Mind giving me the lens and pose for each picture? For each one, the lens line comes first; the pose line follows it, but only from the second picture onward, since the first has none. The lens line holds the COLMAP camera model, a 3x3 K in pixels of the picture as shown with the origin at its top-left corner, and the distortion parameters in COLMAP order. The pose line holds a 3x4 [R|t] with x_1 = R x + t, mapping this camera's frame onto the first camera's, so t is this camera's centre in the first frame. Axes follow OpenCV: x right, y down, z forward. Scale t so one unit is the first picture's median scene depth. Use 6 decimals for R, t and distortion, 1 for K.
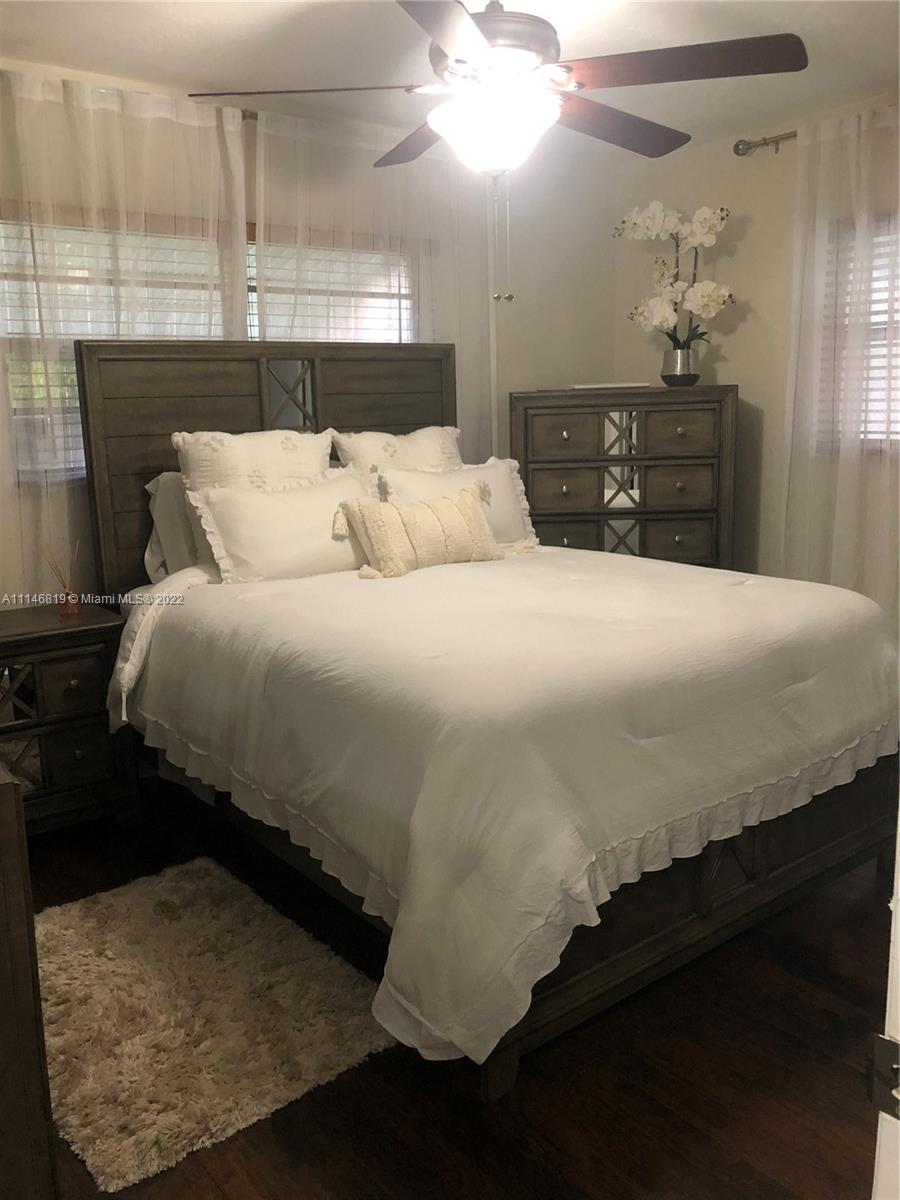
lens RADIAL K [[990.2, 0, 452.2], [0, 990.2, 594.9], [0, 0, 1]] dist [0.041743, -0.055769]
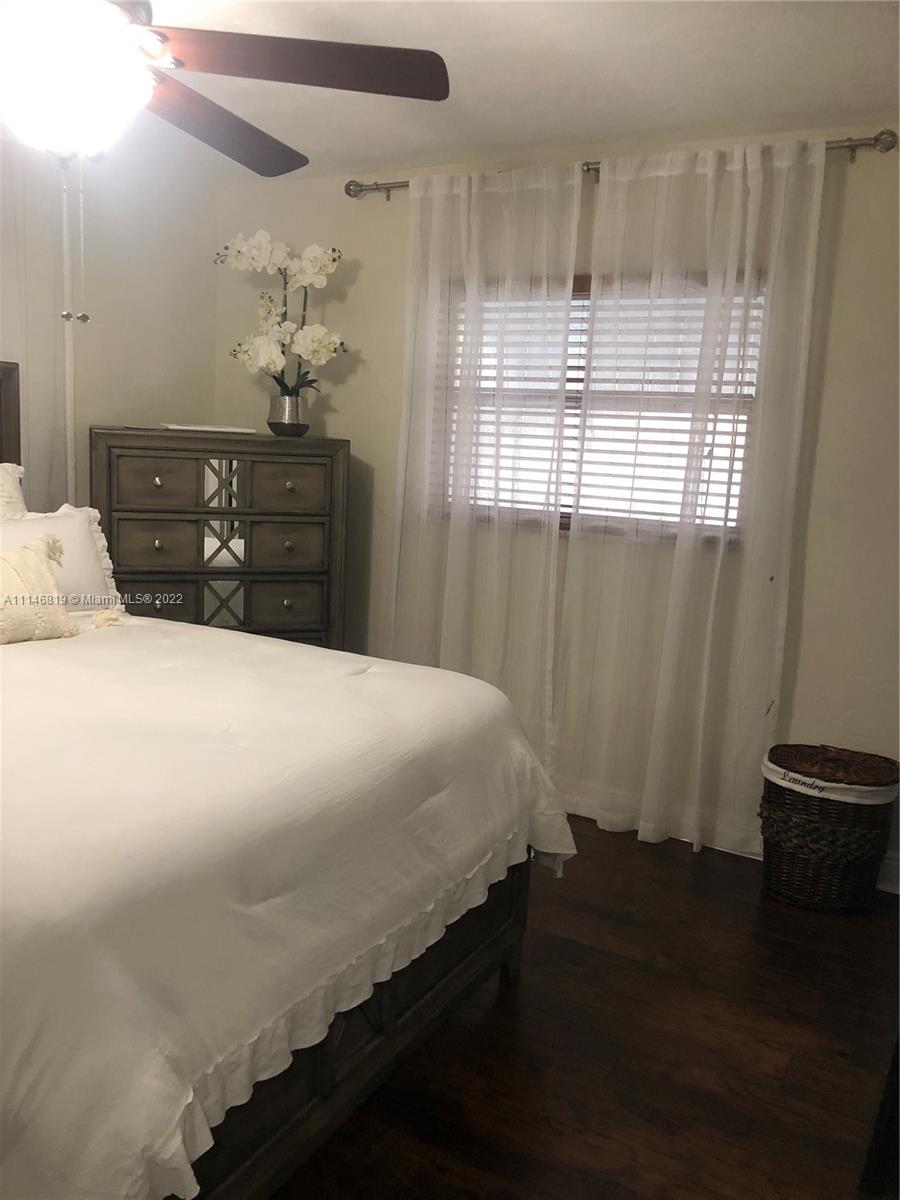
lens RADIAL K [[990.2, 0, 445.8], [0, 990.2, 599.6], [0, 0, 1]] dist [0.041743, -0.055769]
pose [[0.922615, 0.011009, 0.385564, 0.013880], [-0.000556, 0.999630, -0.027211, -0.037773], [-0.385721, 0.024891, 0.922280, 0.116897]]
